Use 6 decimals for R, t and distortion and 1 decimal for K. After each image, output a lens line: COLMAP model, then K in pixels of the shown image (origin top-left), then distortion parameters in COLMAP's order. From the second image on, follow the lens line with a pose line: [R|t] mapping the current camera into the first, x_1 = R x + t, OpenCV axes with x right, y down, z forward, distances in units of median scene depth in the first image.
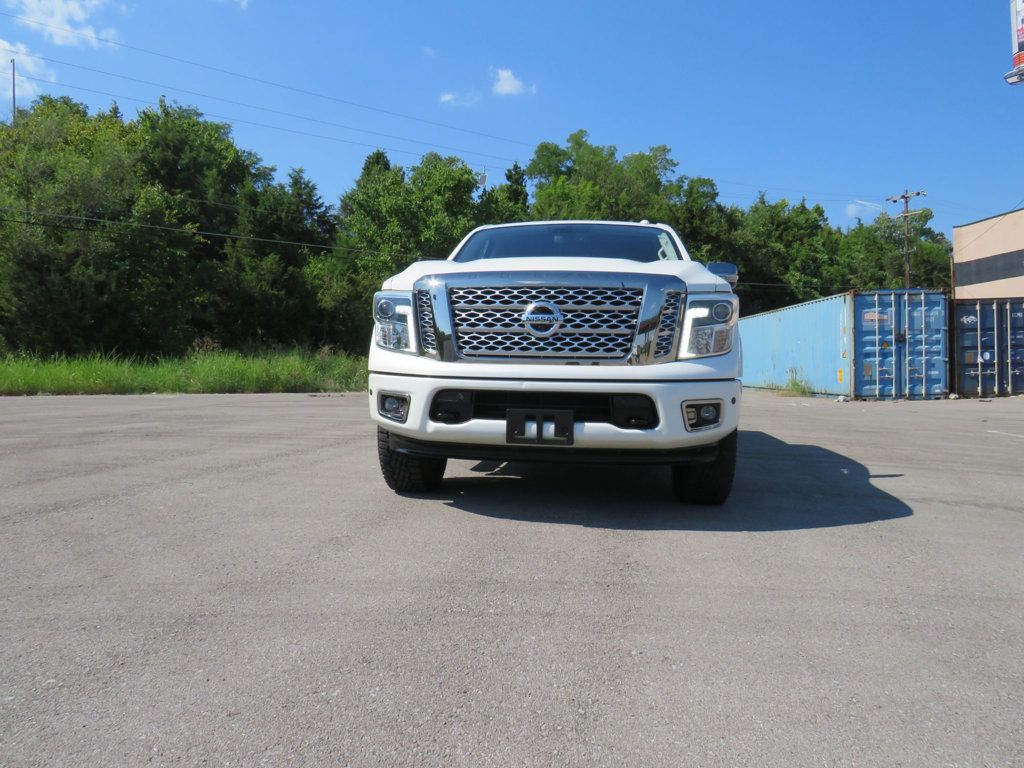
lens RADIAL K [[725.1, 0, 492.3], [0, 725.1, 382.5], [0, 0, 1]] dist [-0.008508, -0.002576]
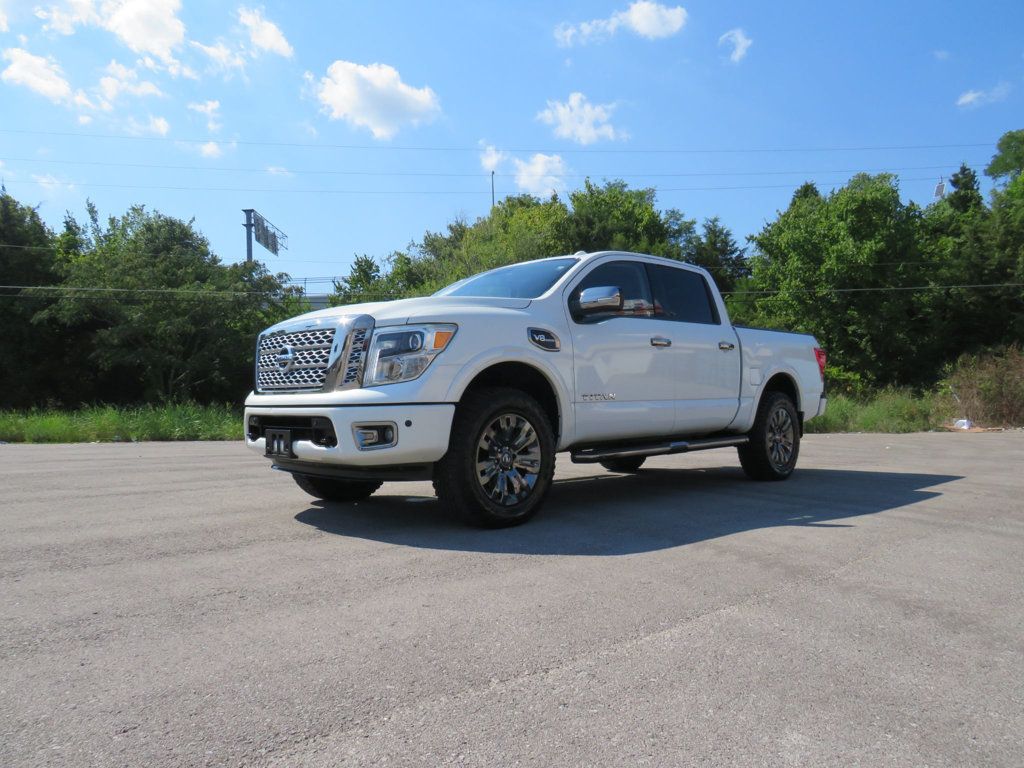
lens RADIAL K [[725.1, 0, 492.3], [0, 725.1, 382.5], [0, 0, 1]] dist [-0.008508, -0.002576]
pose [[0.778299, -0.039972, -0.626620, 0.135071], [-0.001980, 0.997810, -0.066111, 0.004371], [0.627890, 0.052695, 0.776516, 0.028677]]
